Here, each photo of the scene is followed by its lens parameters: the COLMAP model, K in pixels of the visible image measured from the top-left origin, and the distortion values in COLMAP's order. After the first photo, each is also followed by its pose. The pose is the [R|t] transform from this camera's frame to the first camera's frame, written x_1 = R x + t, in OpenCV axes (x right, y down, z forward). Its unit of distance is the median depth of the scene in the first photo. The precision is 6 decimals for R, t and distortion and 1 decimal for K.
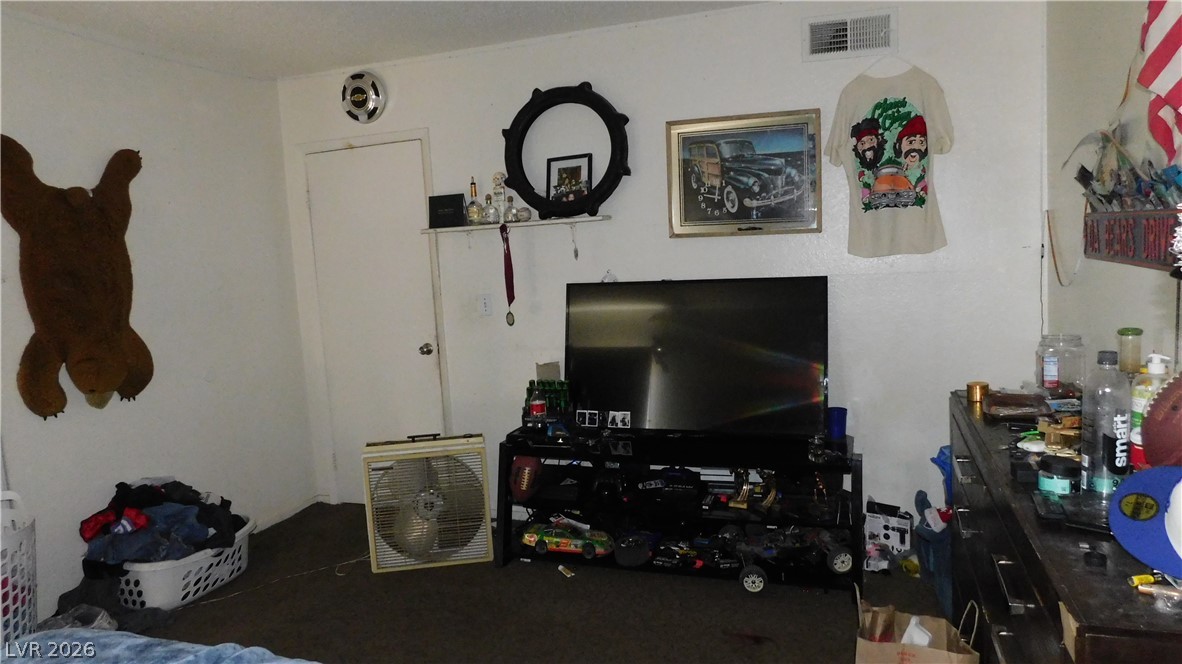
lens RADIAL K [[779.1, 0, 591.0], [0, 779.1, 332.0], [0, 0, 1]] dist [-0.074194, 0.060889]
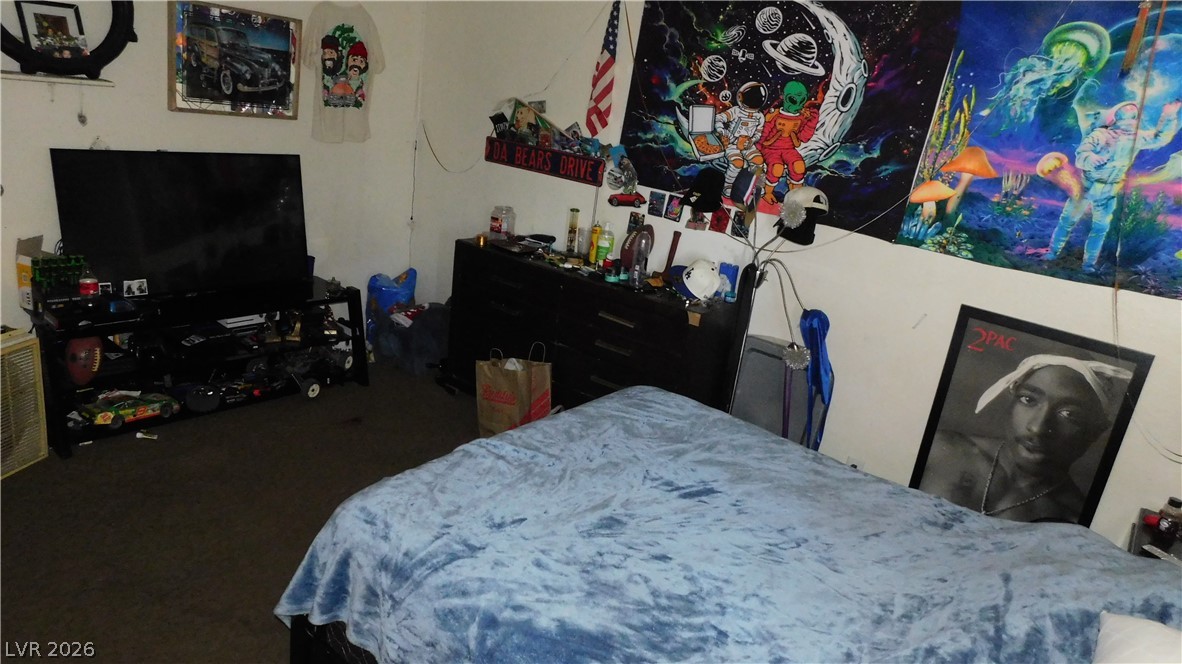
lens RADIAL K [[779.1, 0, 591.0], [0, 779.1, 332.0], [0, 0, 1]] dist [-0.074194, 0.060889]
pose [[0.309609, -0.188116, 0.932070, -0.775994], [-0.037590, 0.977047, 0.209680, -0.069460], [-0.950121, -0.099955, 0.295432, 0.128140]]
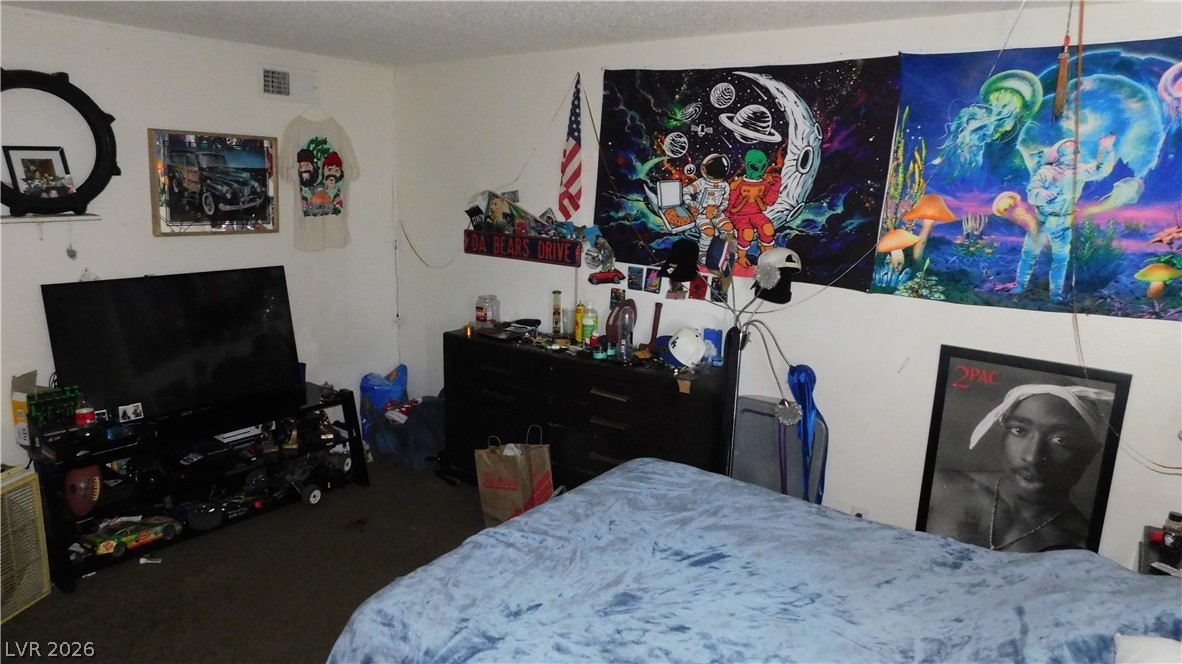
lens RADIAL K [[779.1, 0, 591.0], [0, 779.1, 332.0], [0, 0, 1]] dist [-0.074194, 0.060889]
pose [[0.279192, -0.129434, 0.951472, -0.793678], [0.063135, 0.991204, 0.116313, -0.078139], [-0.958158, 0.027598, 0.284908, 0.124448]]
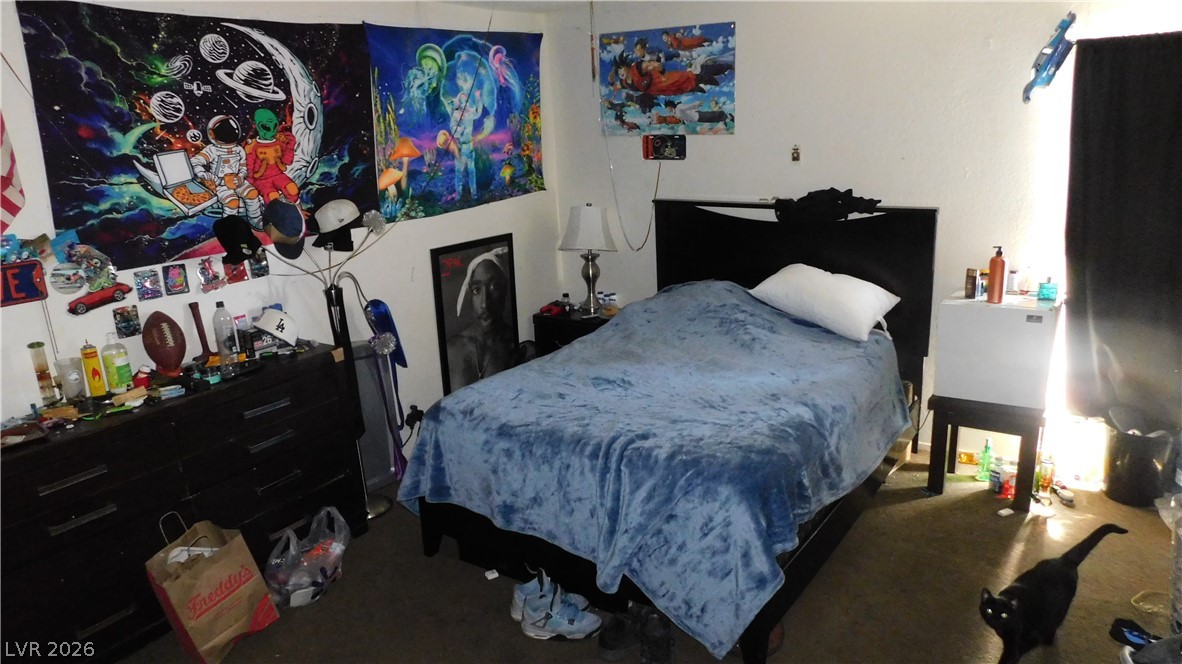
lens RADIAL K [[779.1, 0, 591.0], [0, 779.1, 332.0], [0, 0, 1]] dist [-0.074194, 0.060889]
pose [[-0.959976, 0.031727, 0.278278, -0.383088], [0.133397, 0.925427, 0.354669, -0.213449], [-0.246273, 0.377596, -0.892620, 1.083012]]
